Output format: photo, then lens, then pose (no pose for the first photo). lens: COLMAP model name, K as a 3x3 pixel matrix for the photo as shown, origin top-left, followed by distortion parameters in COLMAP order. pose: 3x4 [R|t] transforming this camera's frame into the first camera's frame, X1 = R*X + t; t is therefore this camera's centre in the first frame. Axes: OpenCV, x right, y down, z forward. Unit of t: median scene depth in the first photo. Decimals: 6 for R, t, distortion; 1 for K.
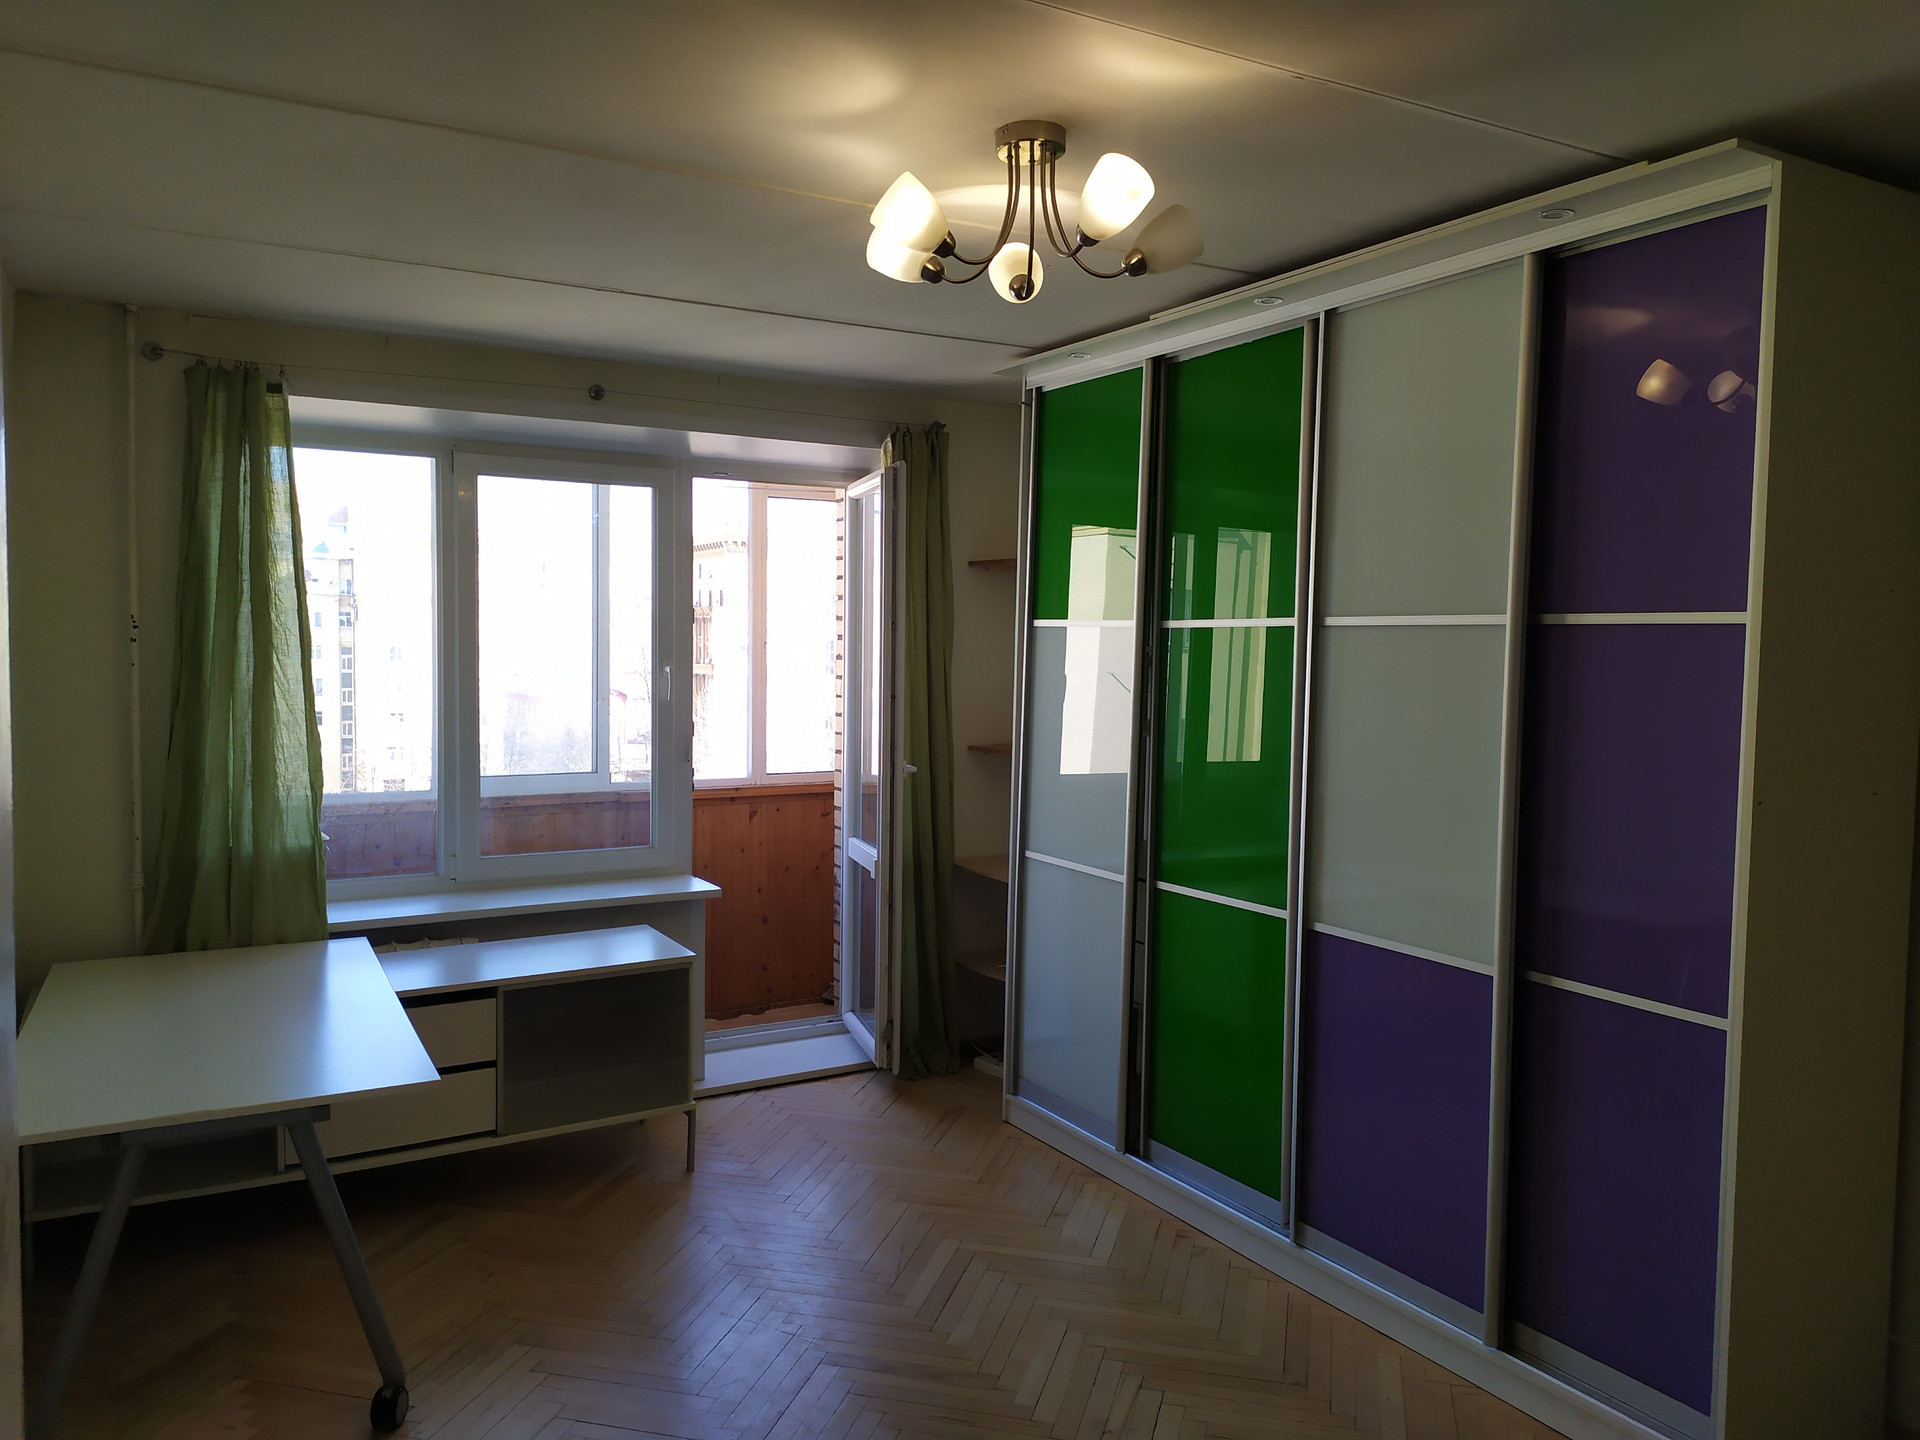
lens RADIAL K [[1420.6, 0, 970.6], [0, 1420.6, 707.0], [0, 0, 1]] dist [0.079683, -0.092234]
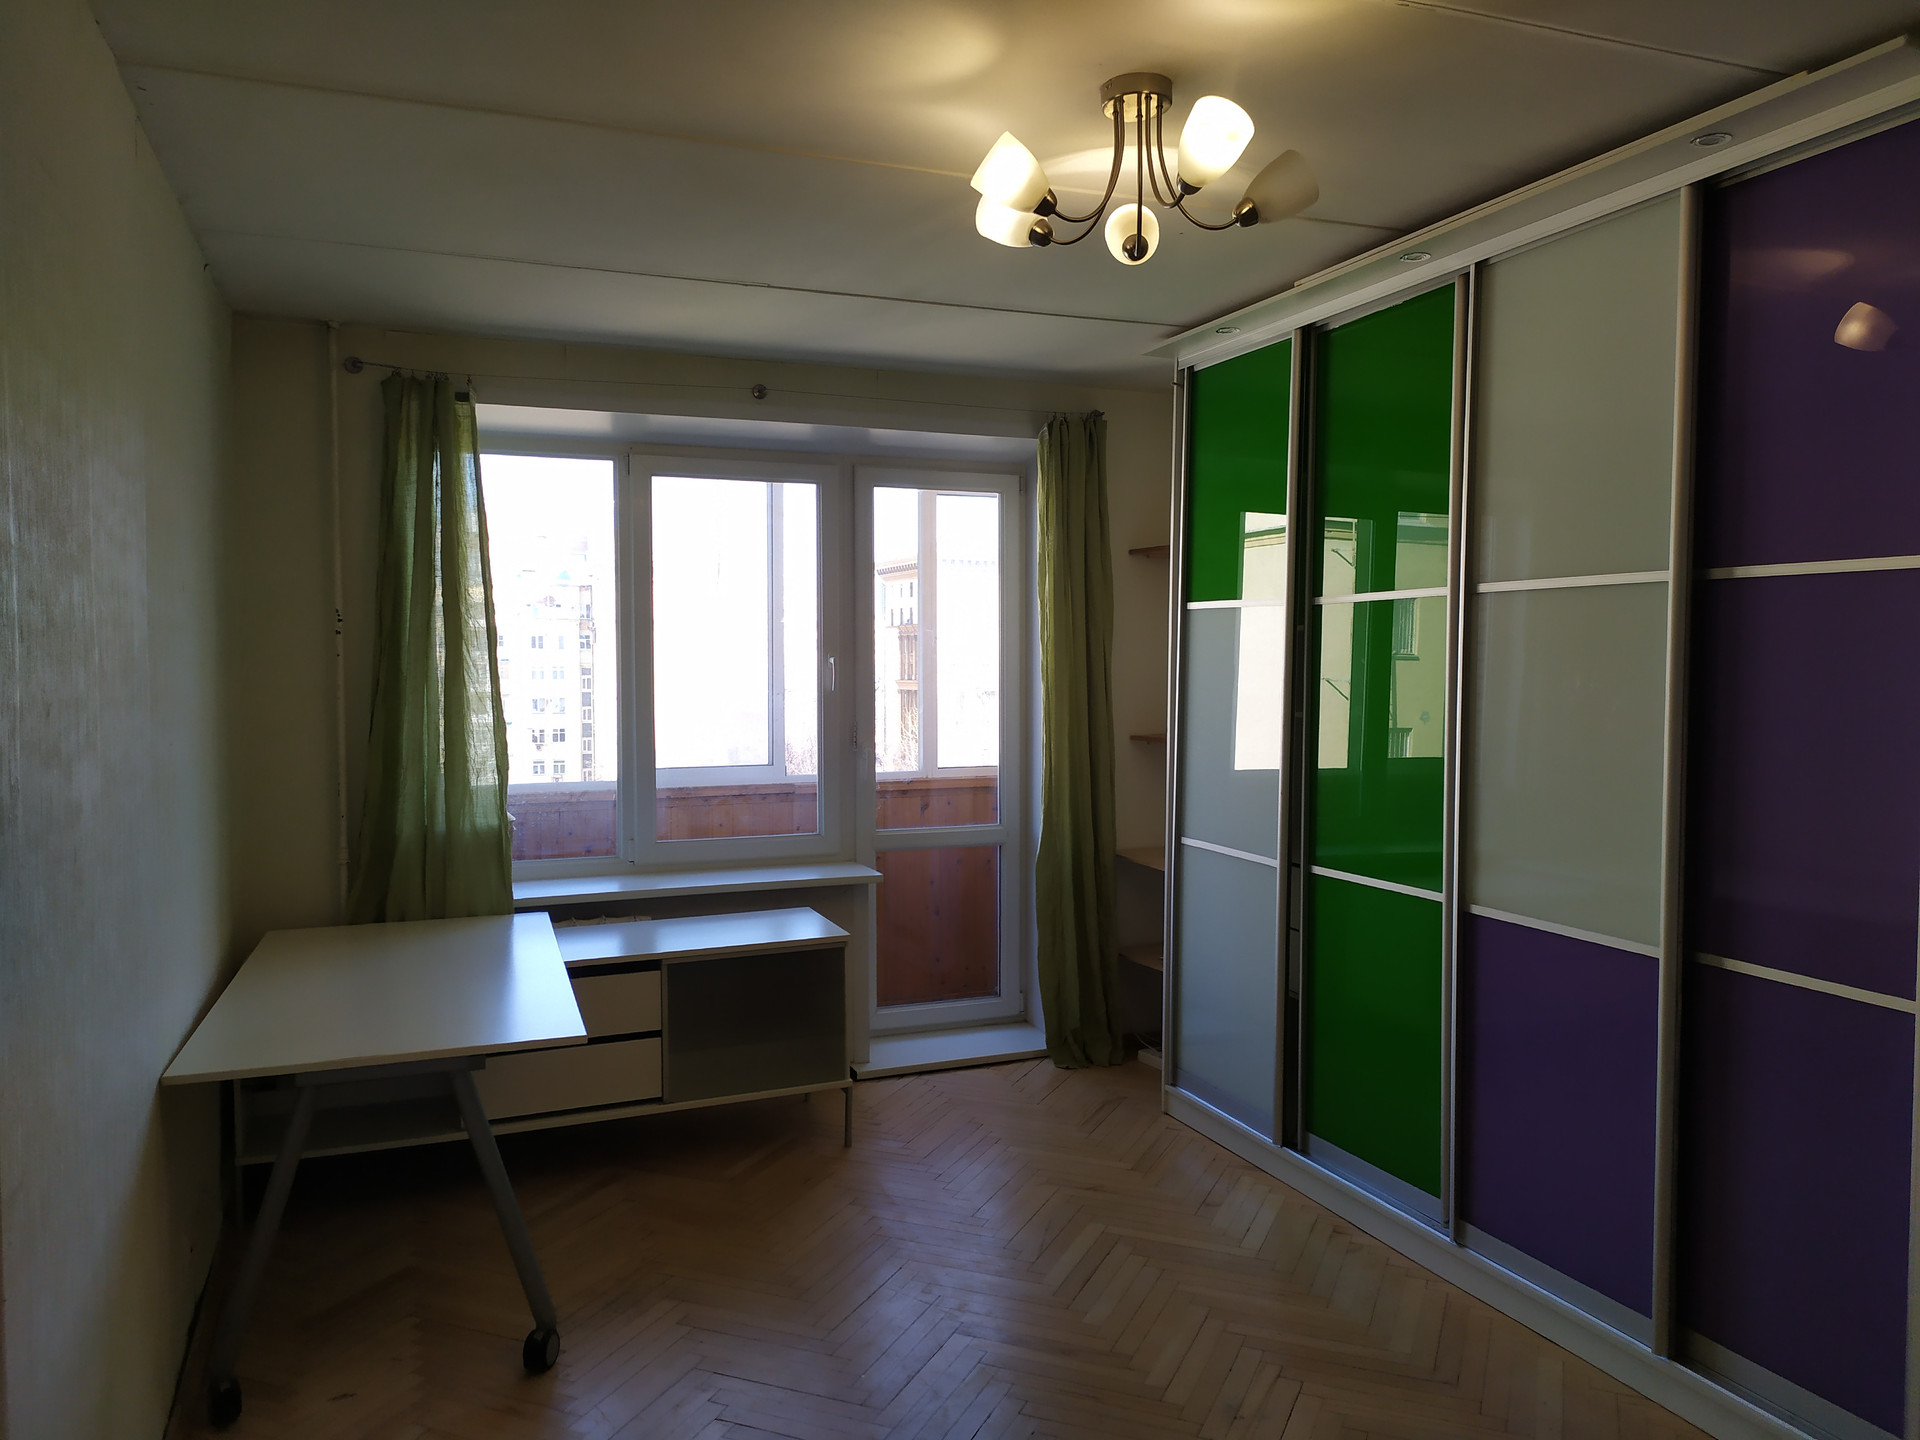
lens RADIAL K [[1420.6, 0, 973.1], [0, 1420.6, 708.0], [0, 0, 1]] dist [0.079683, -0.092234]
pose [[0.989327, -0.007875, -0.145500, 0.046492], [0.006425, 0.999925, -0.010432, 0.024401], [0.145571, 0.009386, 0.989303, 0.004255]]
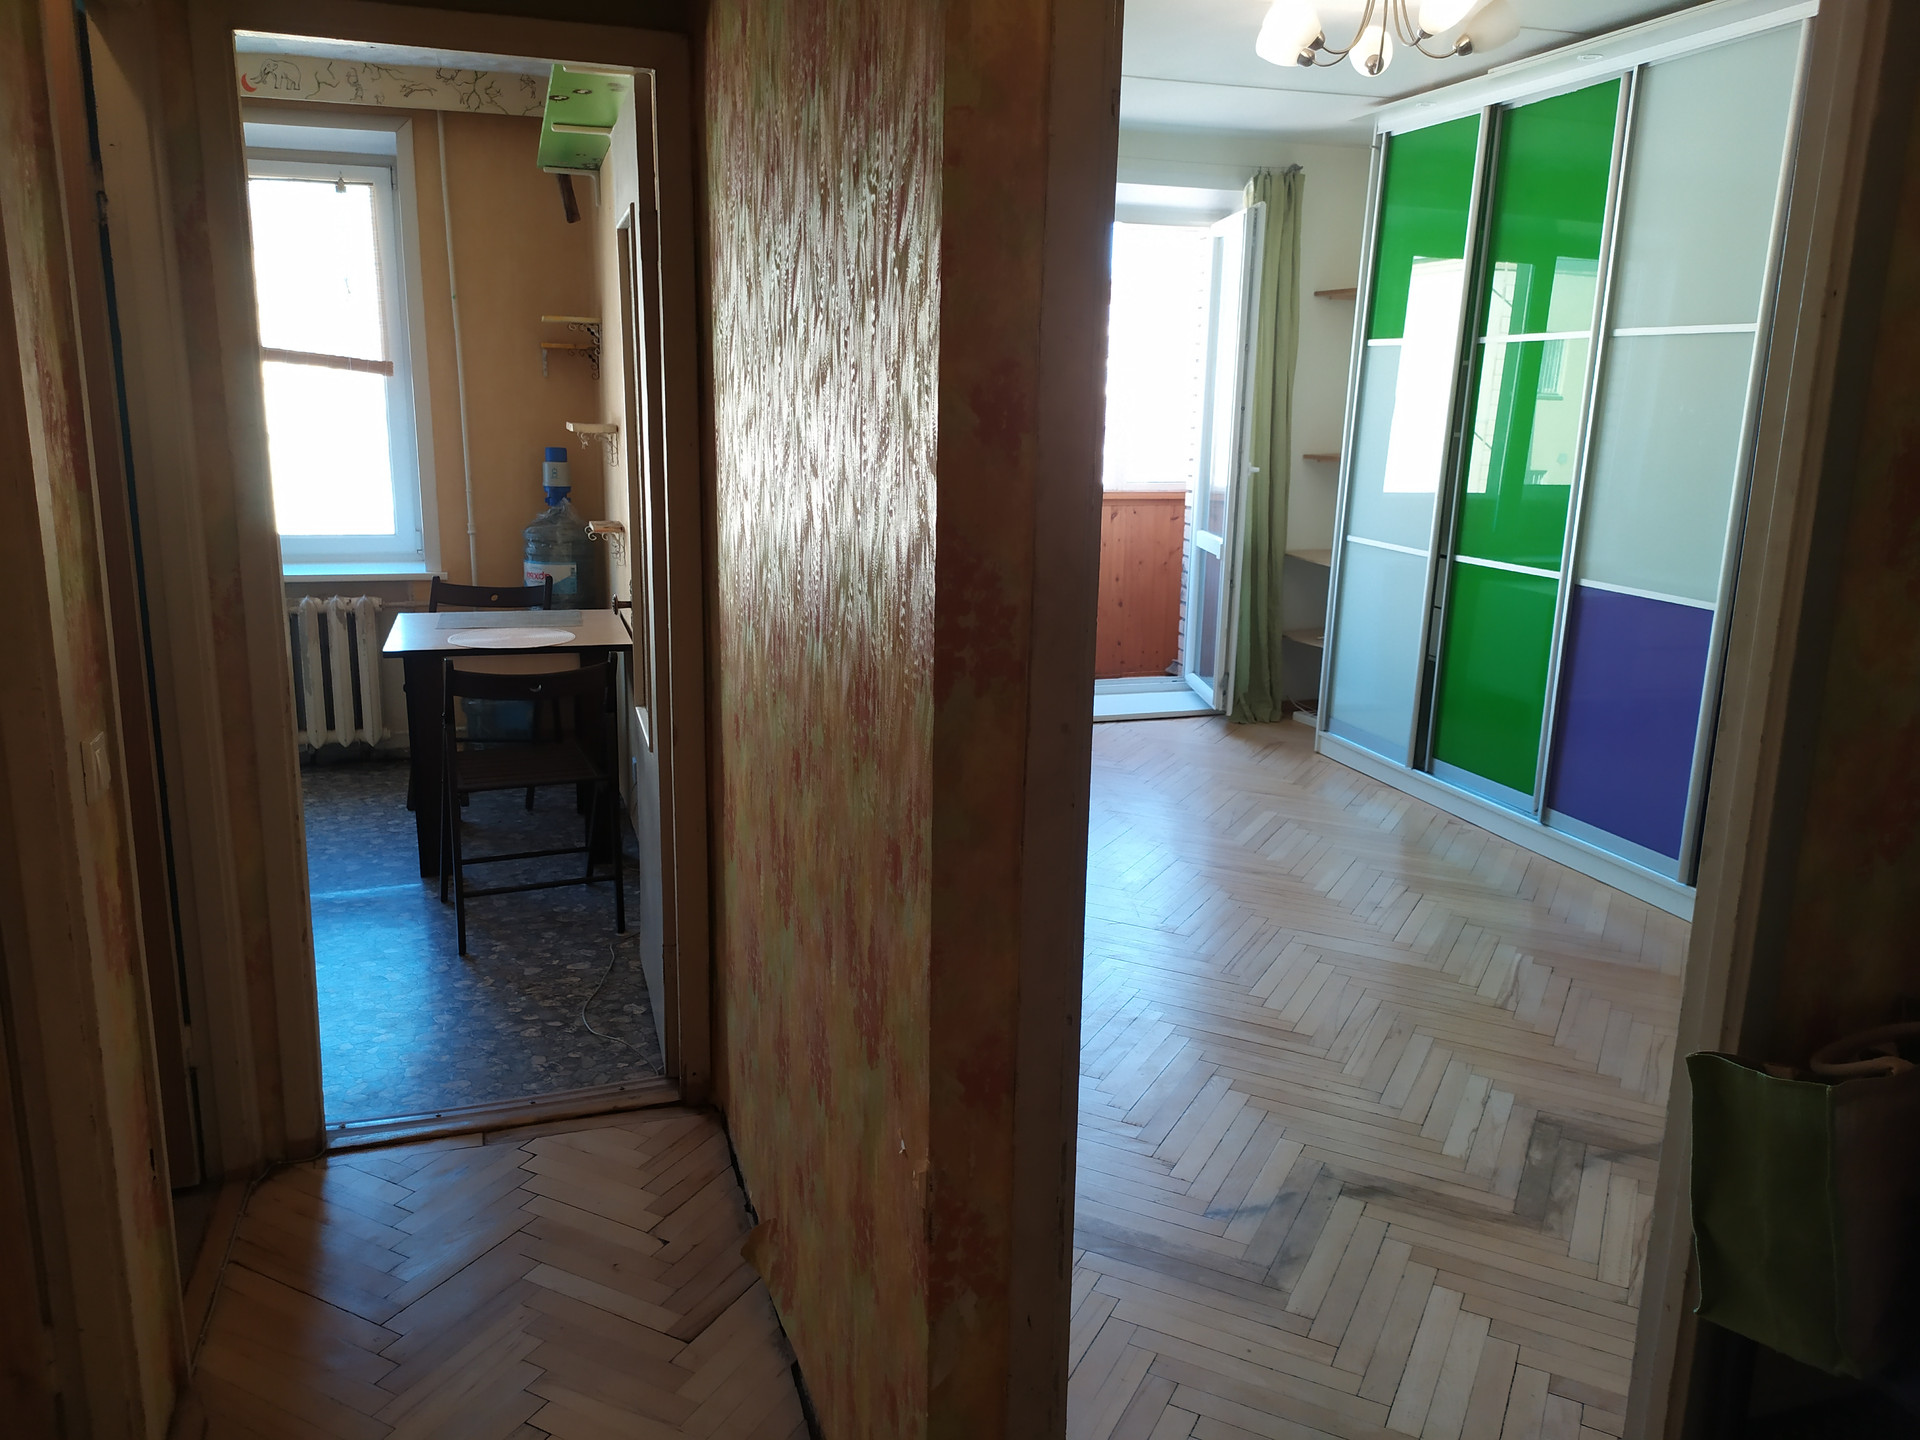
lens RADIAL K [[1420.6, 0, 968.1], [0, 1420.6, 713.3], [0, 0, 1]] dist [0.079683, -0.092234]
pose [[0.974487, 0.056906, -0.217109, -0.004664], [-0.018240, 0.984204, 0.176096, 0.047561], [0.223700, -0.167643, 0.960132, -0.324363]]
